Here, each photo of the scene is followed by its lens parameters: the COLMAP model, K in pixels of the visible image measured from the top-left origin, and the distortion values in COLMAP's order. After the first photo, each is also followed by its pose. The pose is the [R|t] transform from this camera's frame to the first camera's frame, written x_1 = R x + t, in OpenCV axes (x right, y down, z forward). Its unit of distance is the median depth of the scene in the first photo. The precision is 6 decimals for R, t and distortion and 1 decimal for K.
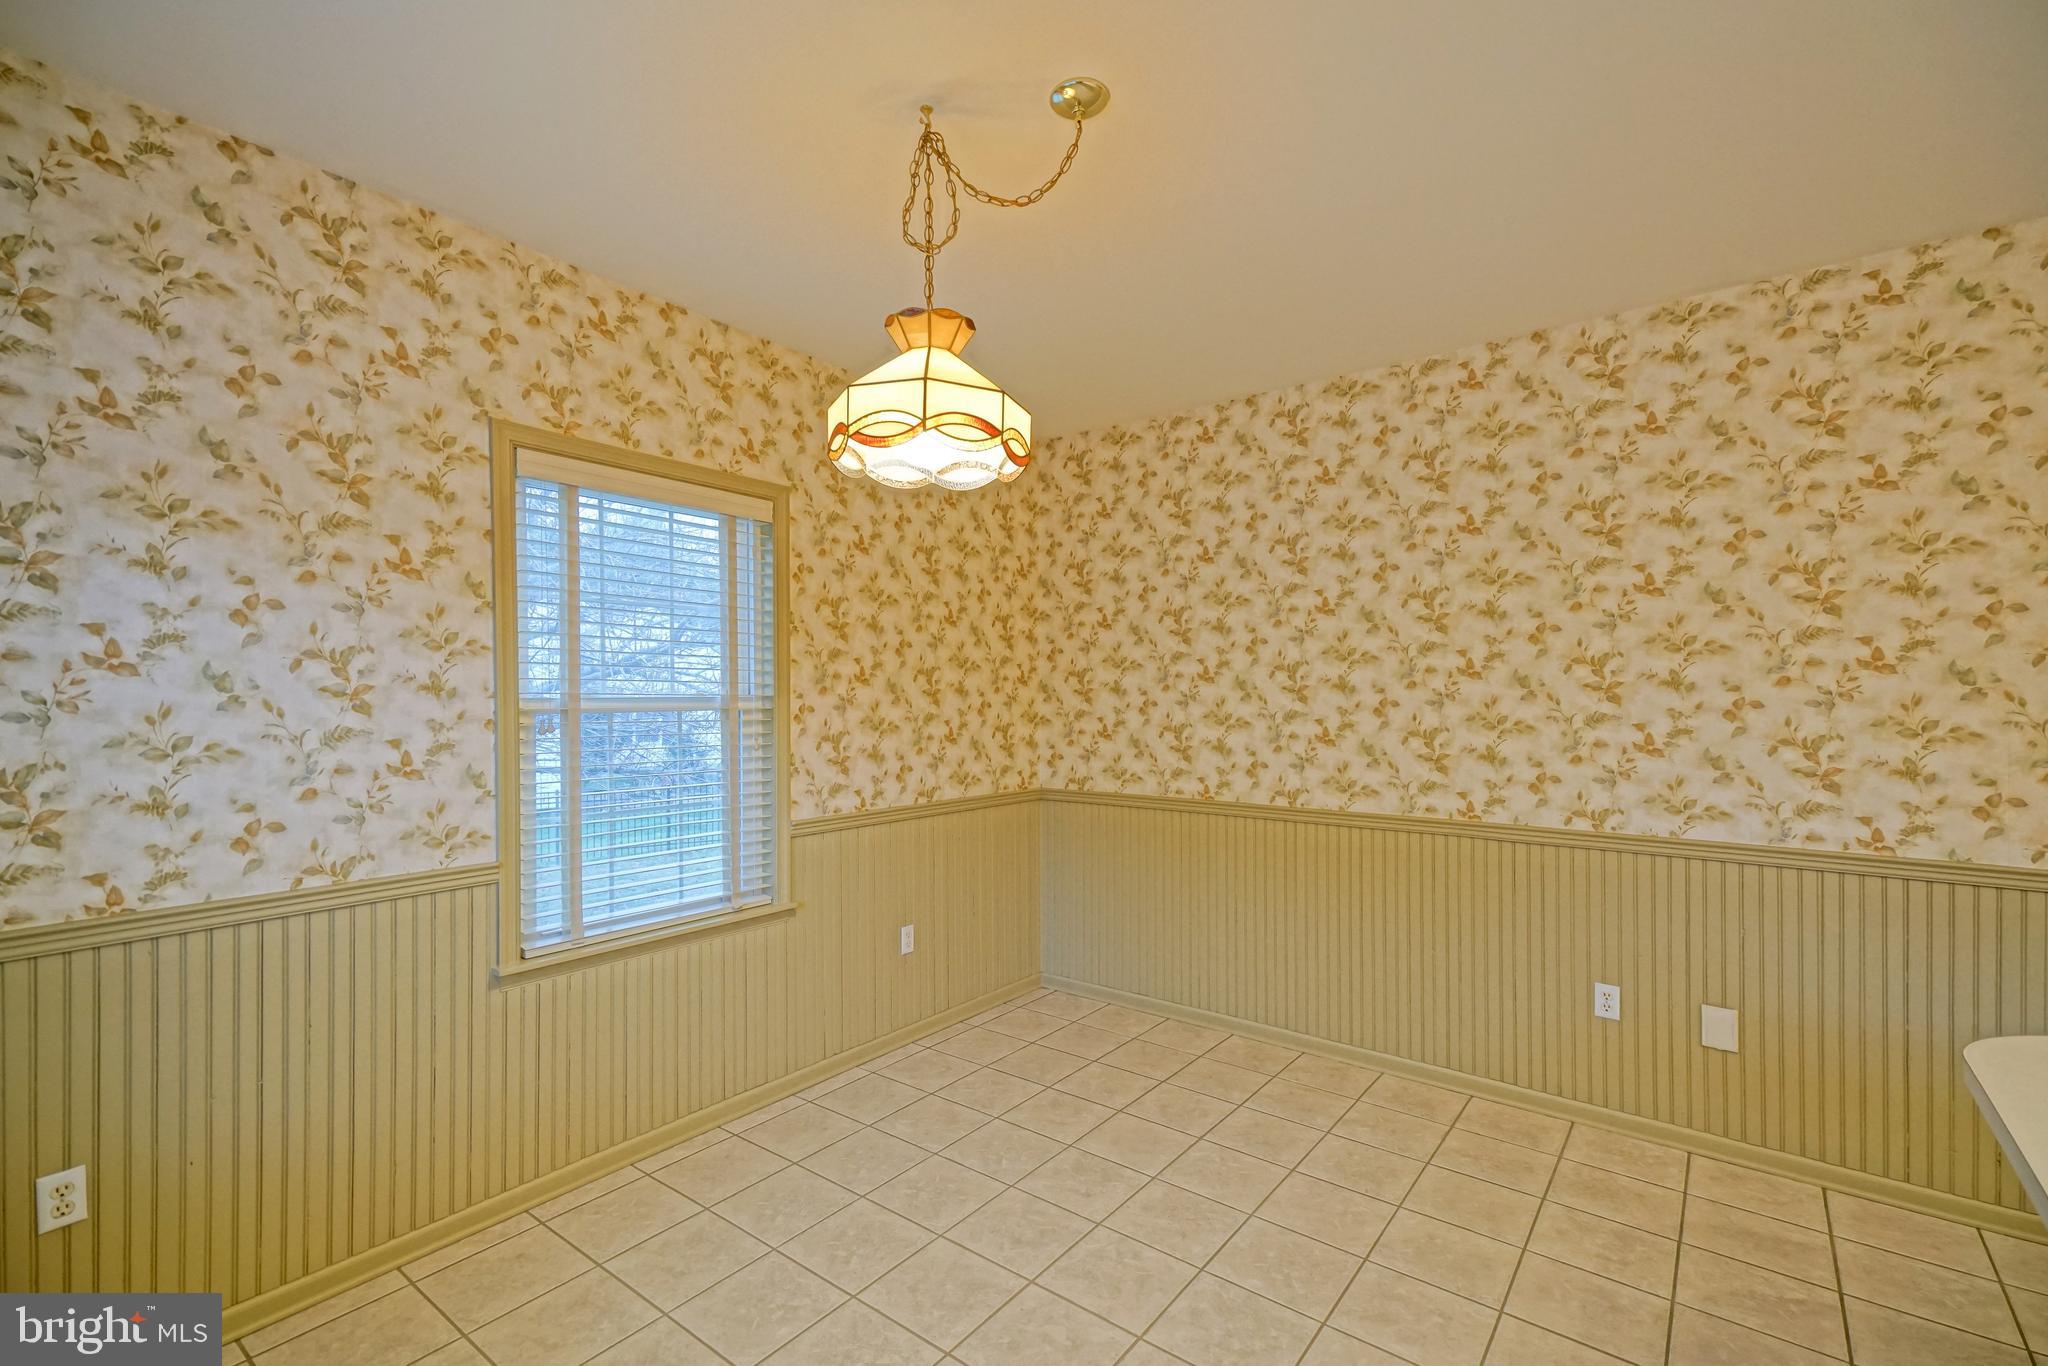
lens RADIAL K [[925.6, 0, 1039.5], [0, 925.6, 702.4], [0, 0, 1]] dist [0.040310, -0.002302]
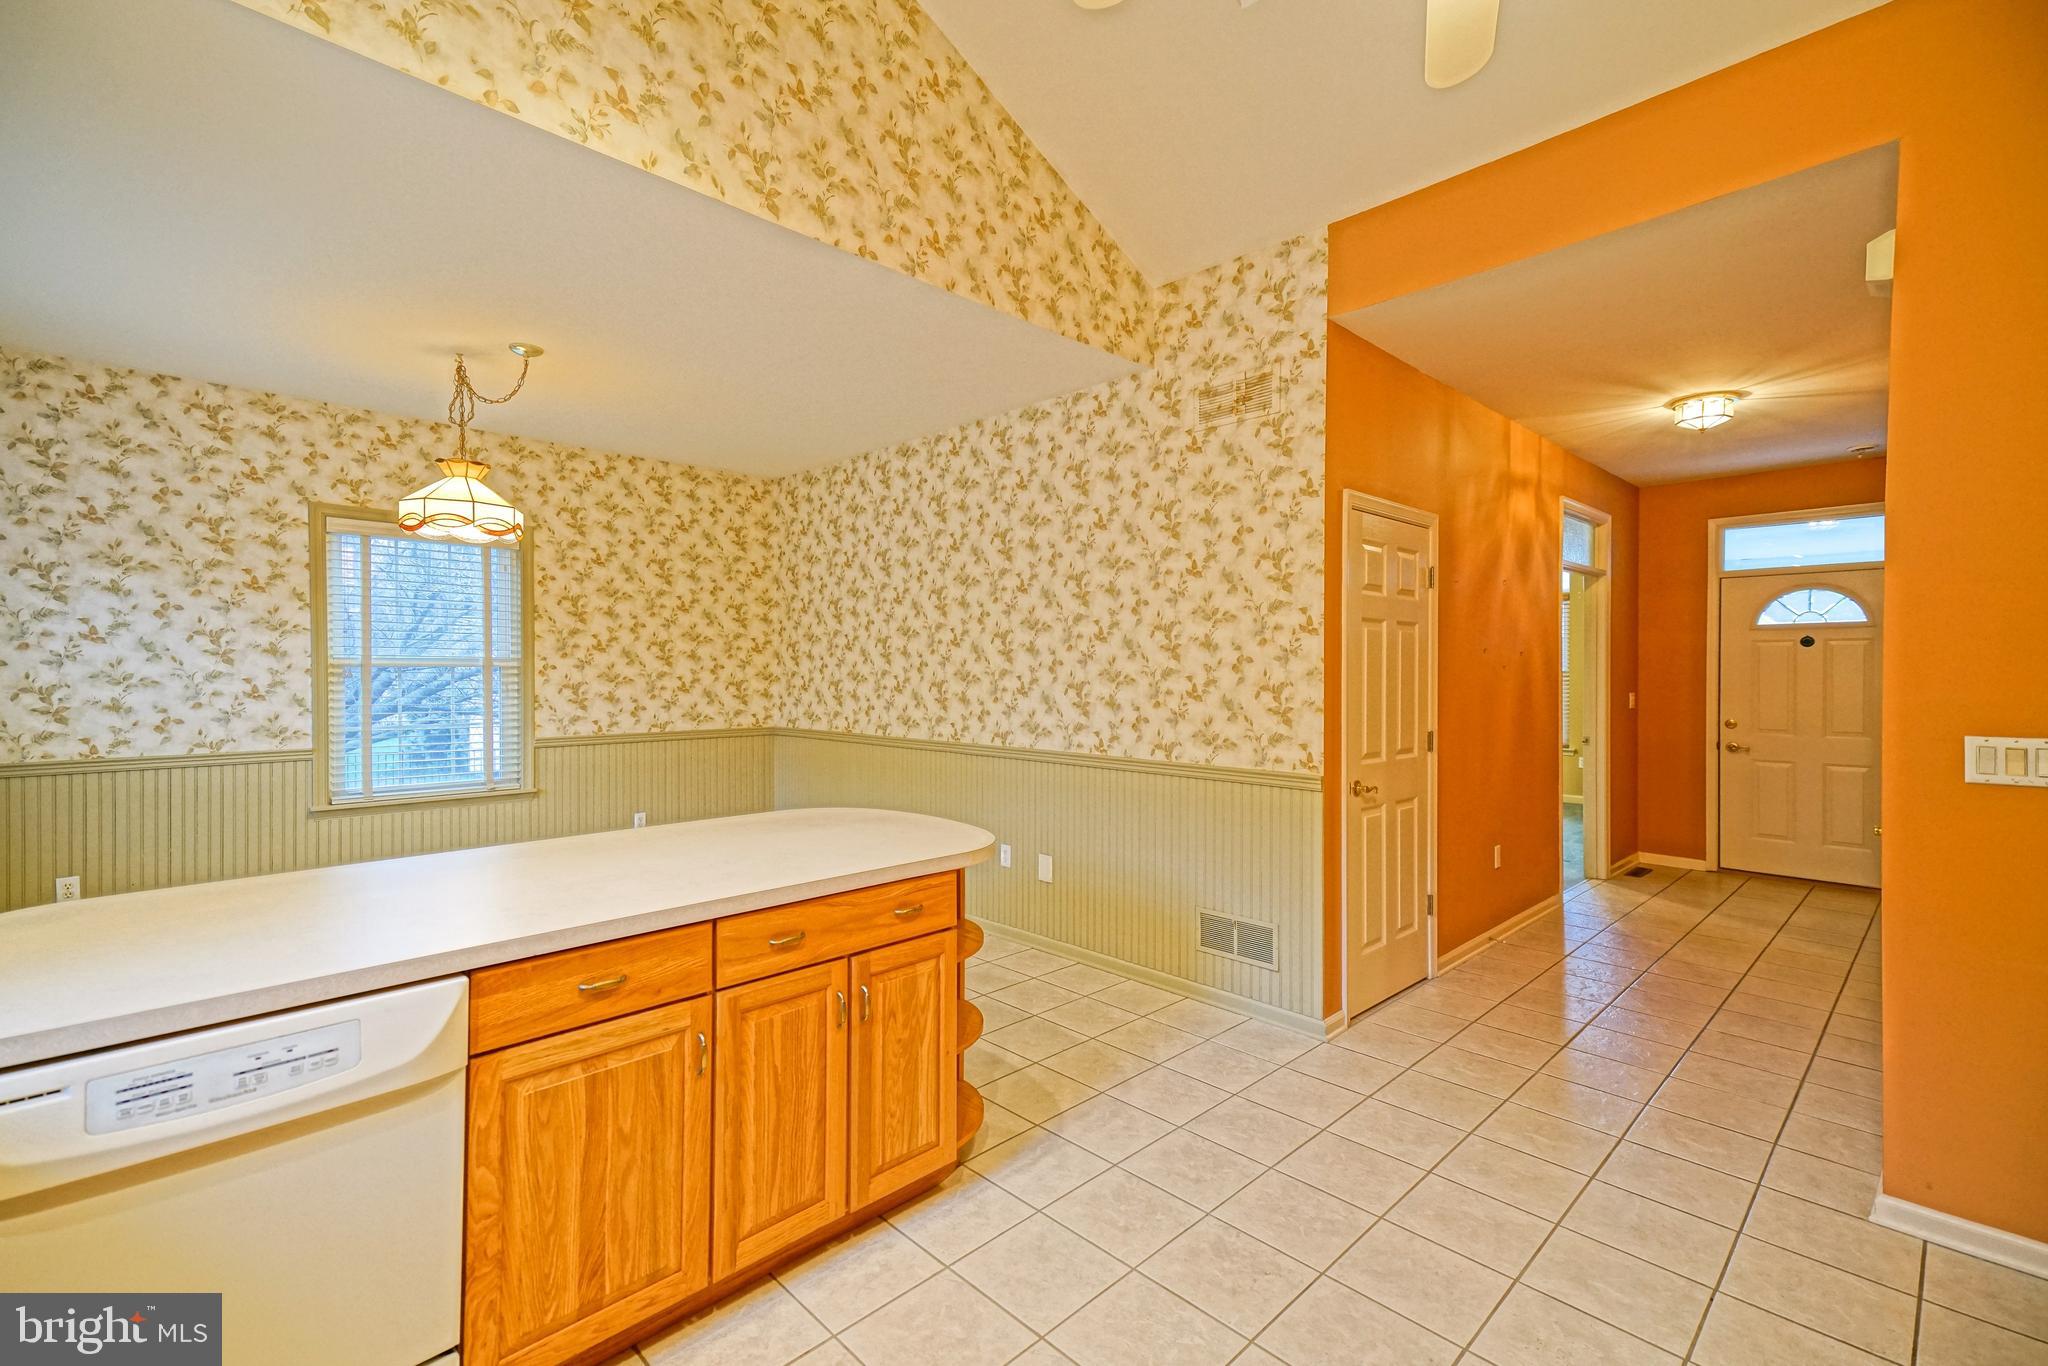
lens RADIAL K [[925.6, 0, 1036.6], [0, 925.6, 675.6], [0, 0, 1]] dist [0.040310, -0.002302]
pose [[0.991713, 0.000415, -0.128469, 1.038734], [-0.001034, 0.999988, -0.004753, 0.038679], [0.128466, 0.004846, 0.991702, -0.624514]]
